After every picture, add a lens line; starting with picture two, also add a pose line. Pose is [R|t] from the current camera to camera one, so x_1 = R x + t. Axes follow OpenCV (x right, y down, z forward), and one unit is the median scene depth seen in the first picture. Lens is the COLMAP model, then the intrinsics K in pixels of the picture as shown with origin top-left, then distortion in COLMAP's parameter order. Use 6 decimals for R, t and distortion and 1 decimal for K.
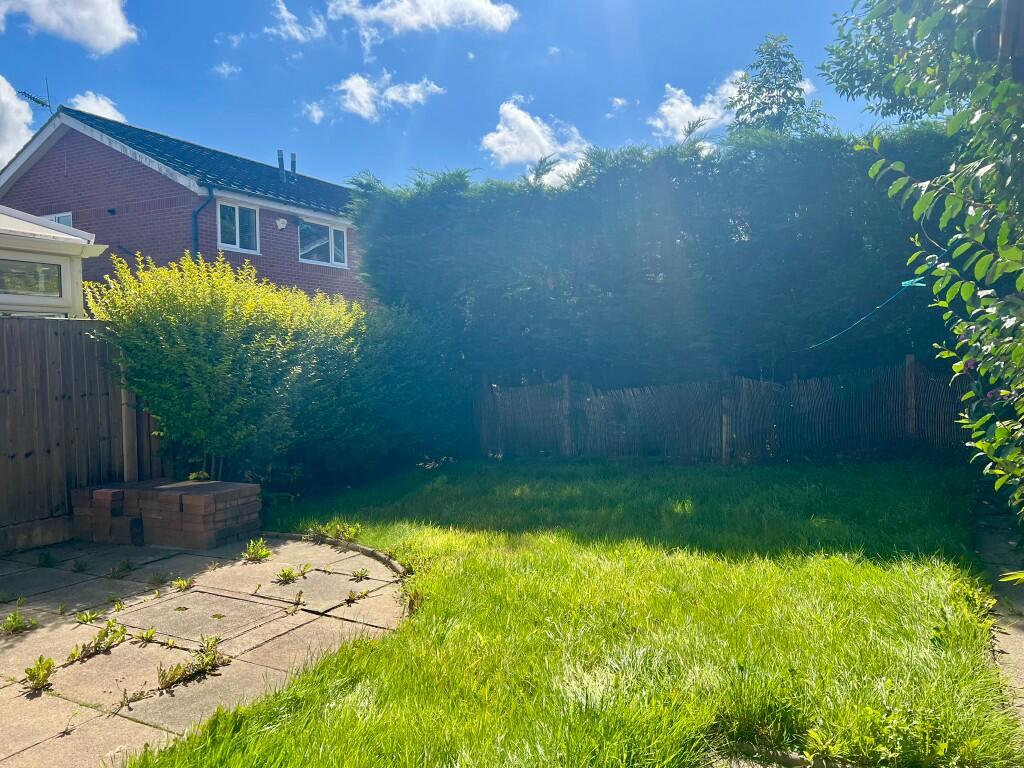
lens RADIAL K [[783.6, 0, 515.5], [0, 783.6, 383.6], [0, 0, 1]] dist [0.012682, -0.002197]
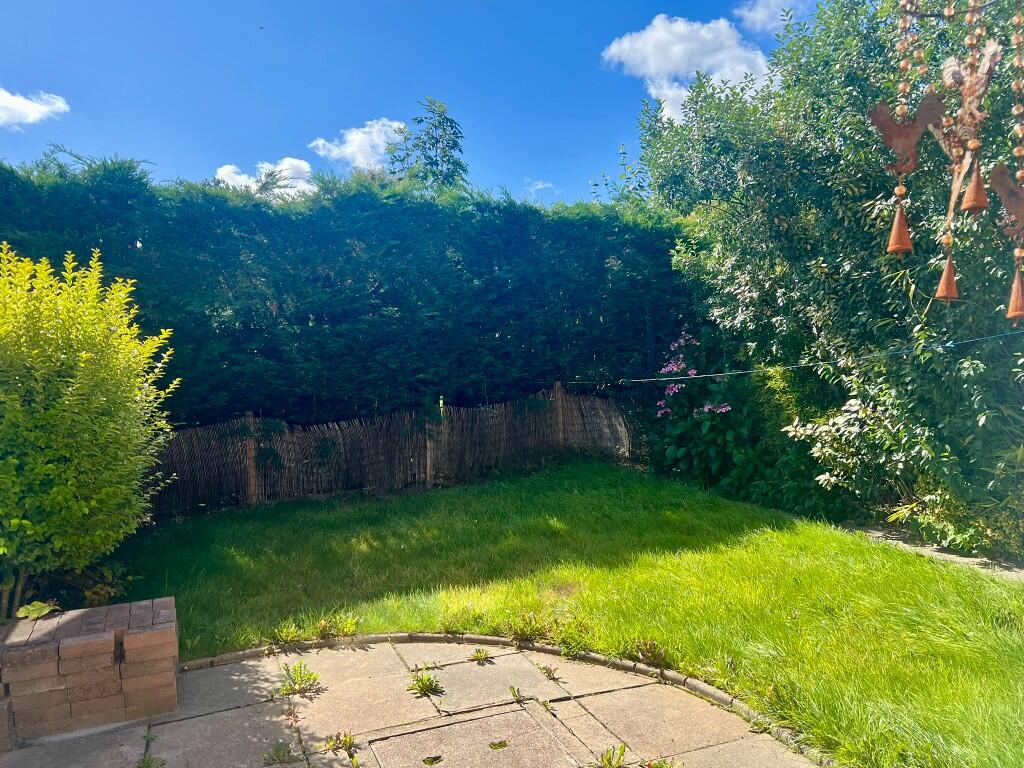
lens RADIAL K [[783.6, 0, 515.7], [0, 783.6, 385.3], [0, 0, 1]] dist [0.012682, -0.002197]
pose [[0.628823, -0.026425, 0.777099, -0.808069], [0.046383, 0.998917, -0.003564, -0.044218], [-0.776164, 0.038285, 0.629368, 0.413408]]
